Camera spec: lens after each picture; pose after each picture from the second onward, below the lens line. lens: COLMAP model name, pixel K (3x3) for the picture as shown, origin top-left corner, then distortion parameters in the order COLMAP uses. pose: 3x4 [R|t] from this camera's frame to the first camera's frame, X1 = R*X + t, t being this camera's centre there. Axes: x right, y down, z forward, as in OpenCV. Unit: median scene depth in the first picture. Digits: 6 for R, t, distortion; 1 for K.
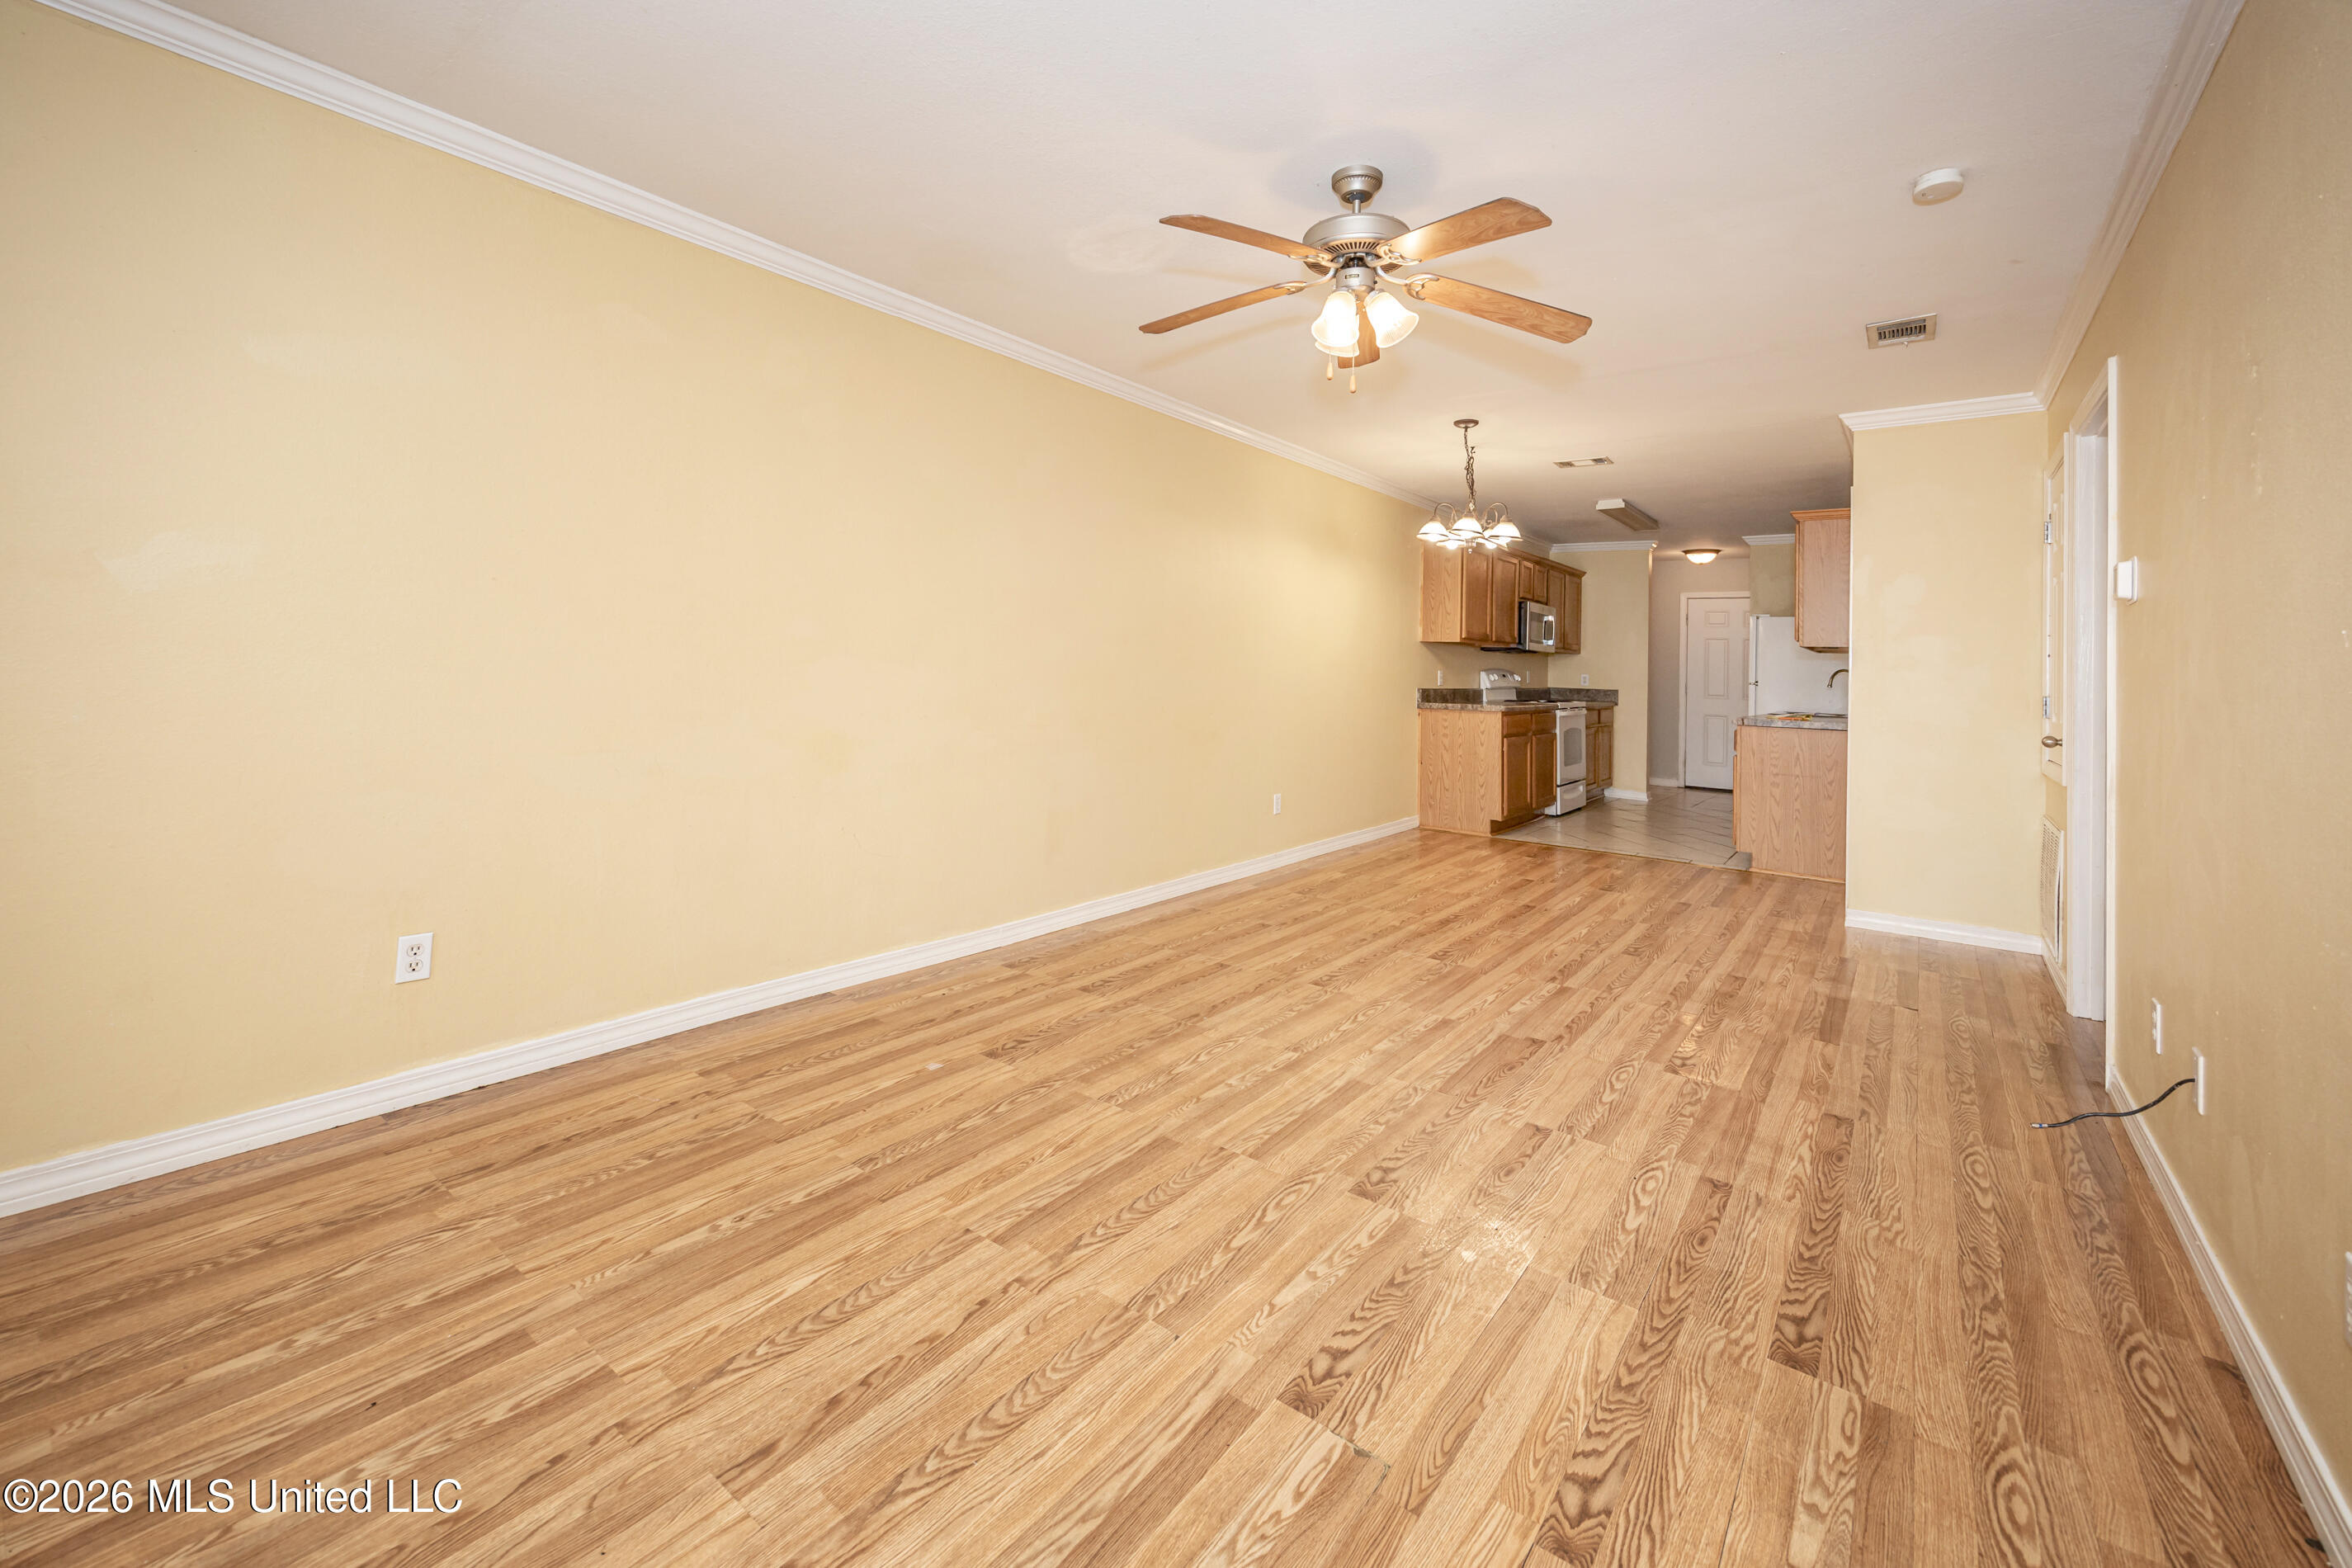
lens RADIAL K [[966.2, 0, 1145.5], [0, 966.2, 640.3], [0, 0, 1]] dist [0.001121, 0.000104]
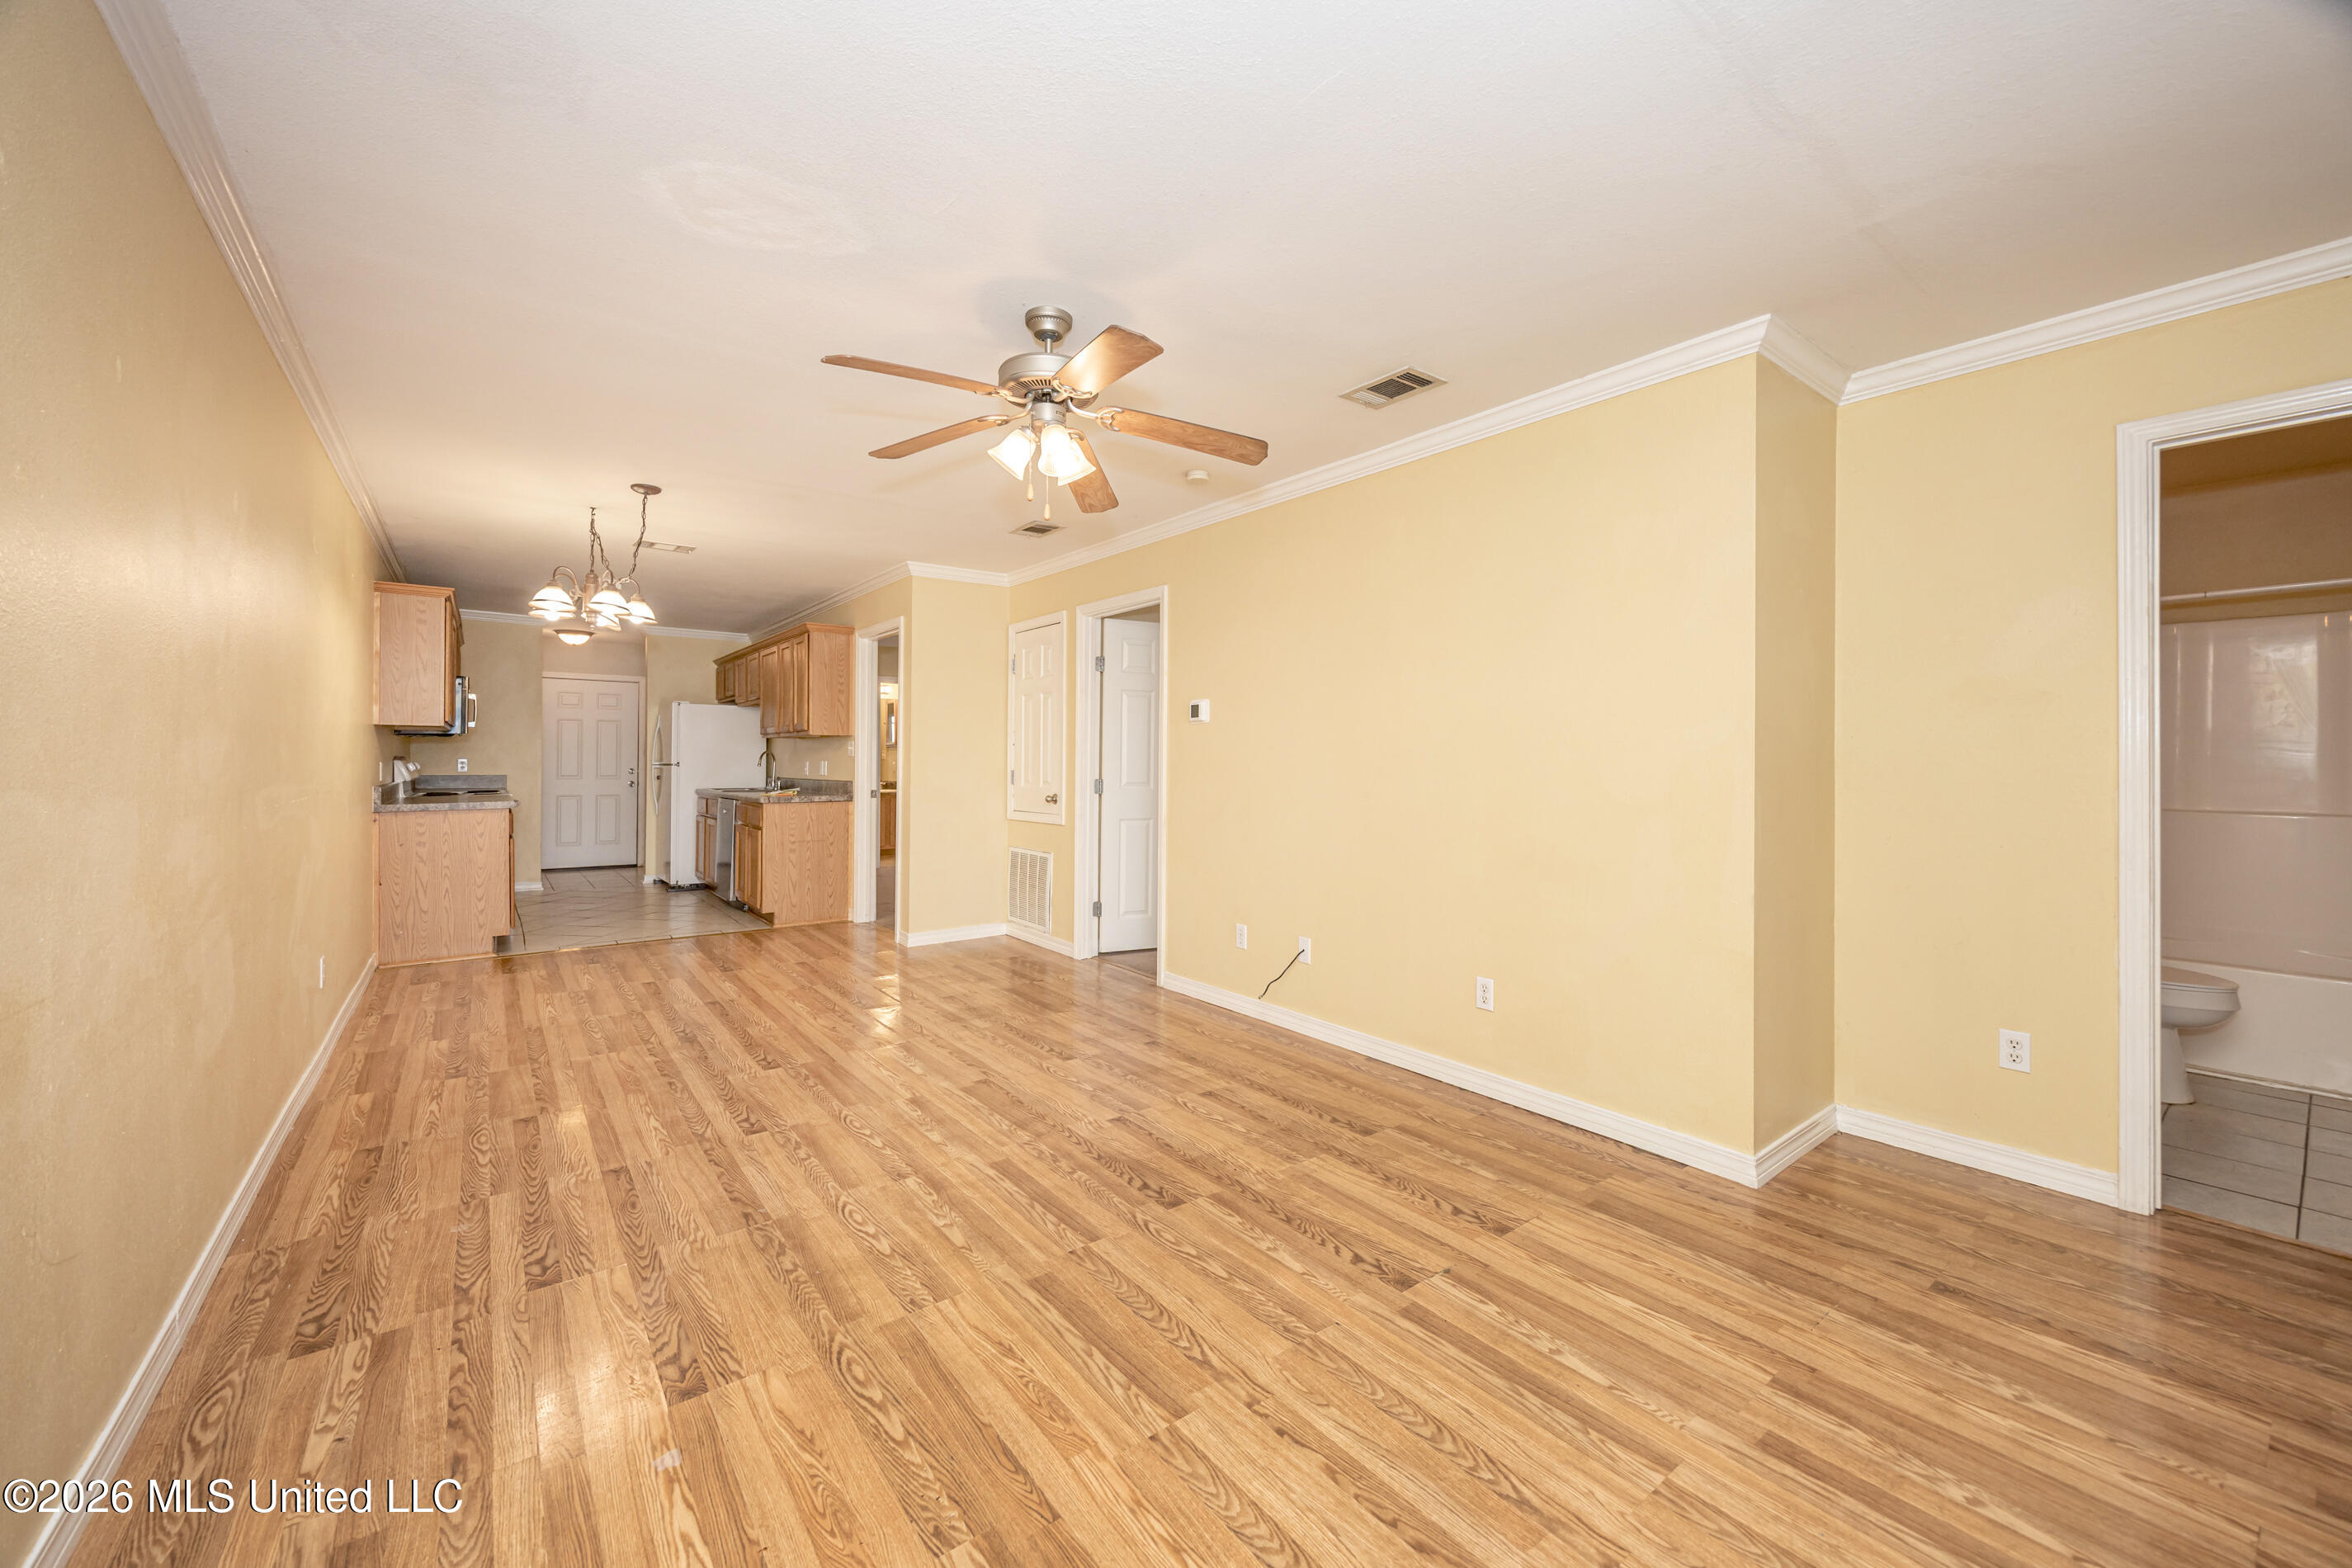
lens RADIAL K [[914.6, 0, 1184.1], [0, 914.6, 763.2], [0, 0, 1]] dist [0.000464, 0.000111]
pose [[0.235835, -0.028812, 0.971366, -0.778942], [-0.025291, 0.999040, 0.035773, -0.029502], [-0.971464, -0.033003, 0.234880, 0.637398]]
